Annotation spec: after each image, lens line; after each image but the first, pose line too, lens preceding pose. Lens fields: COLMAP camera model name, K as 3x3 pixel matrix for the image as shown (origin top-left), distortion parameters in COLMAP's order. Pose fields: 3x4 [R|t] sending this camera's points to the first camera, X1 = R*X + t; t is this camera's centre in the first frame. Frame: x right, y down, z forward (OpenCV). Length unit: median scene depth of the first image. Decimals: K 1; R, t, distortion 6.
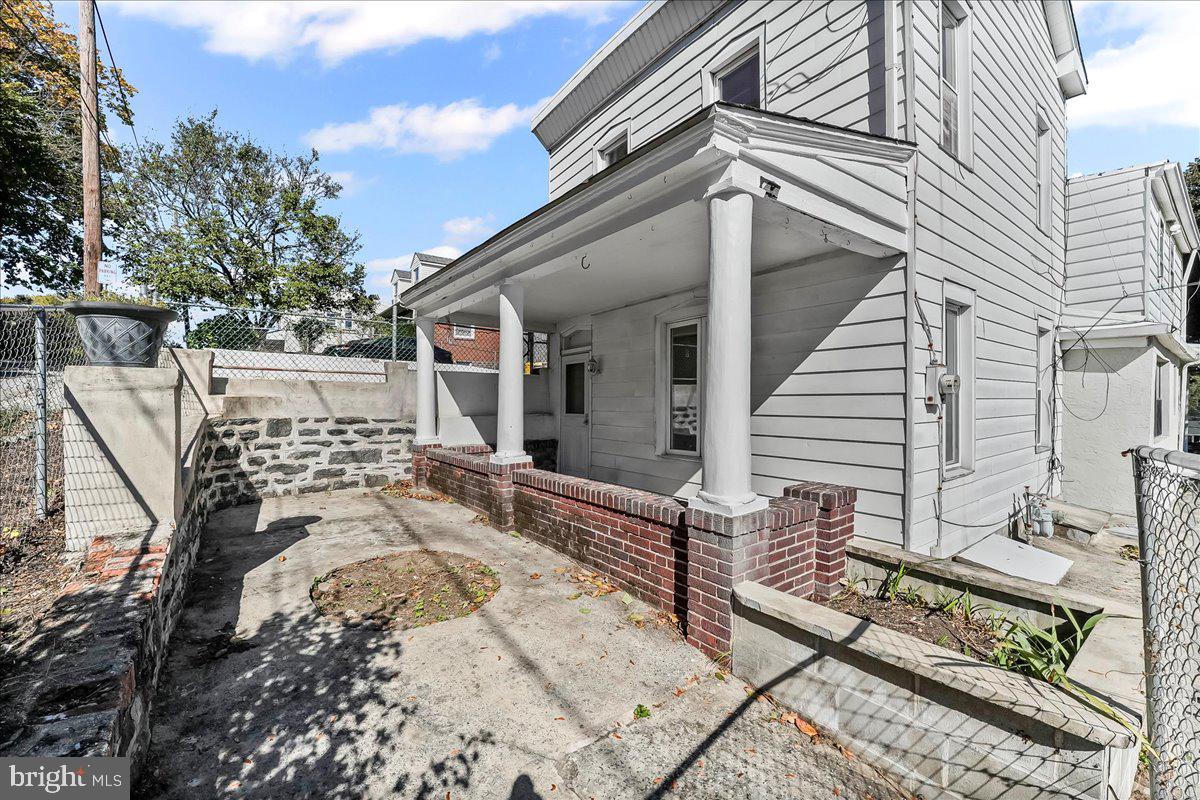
lens RADIAL K [[494.3, 0, 602.1], [0, 494.3, 405.2], [0, 0, 1]] dist [-0.001952, -0.000204]
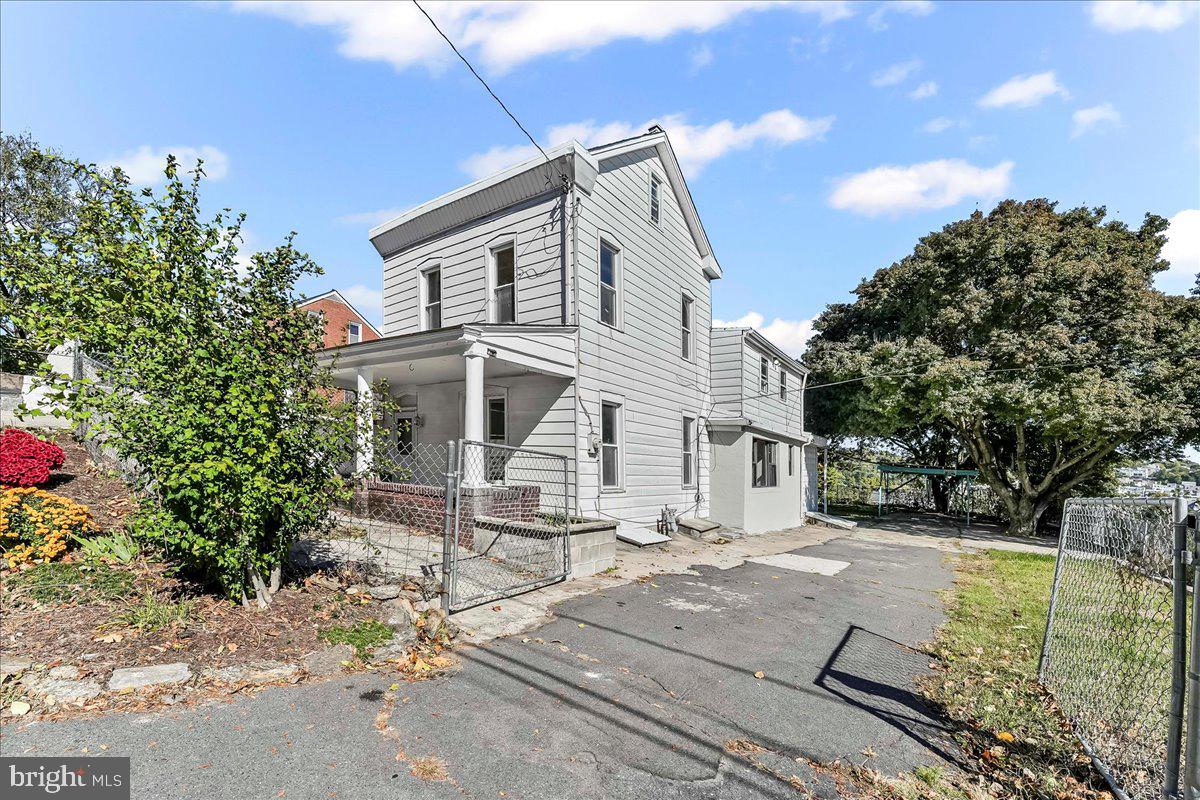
lens RADIAL K [[510.3, 0, 595.3], [0, 510.3, 547.9], [0, 0, 1]] dist [-0.001055, -0.000102]
pose [[0.953905, -0.003196, 0.300093, 0.043869], [-0.044786, 0.987230, 0.152875, 0.061228], [-0.296750, -0.159268, 0.941580, -1.038436]]
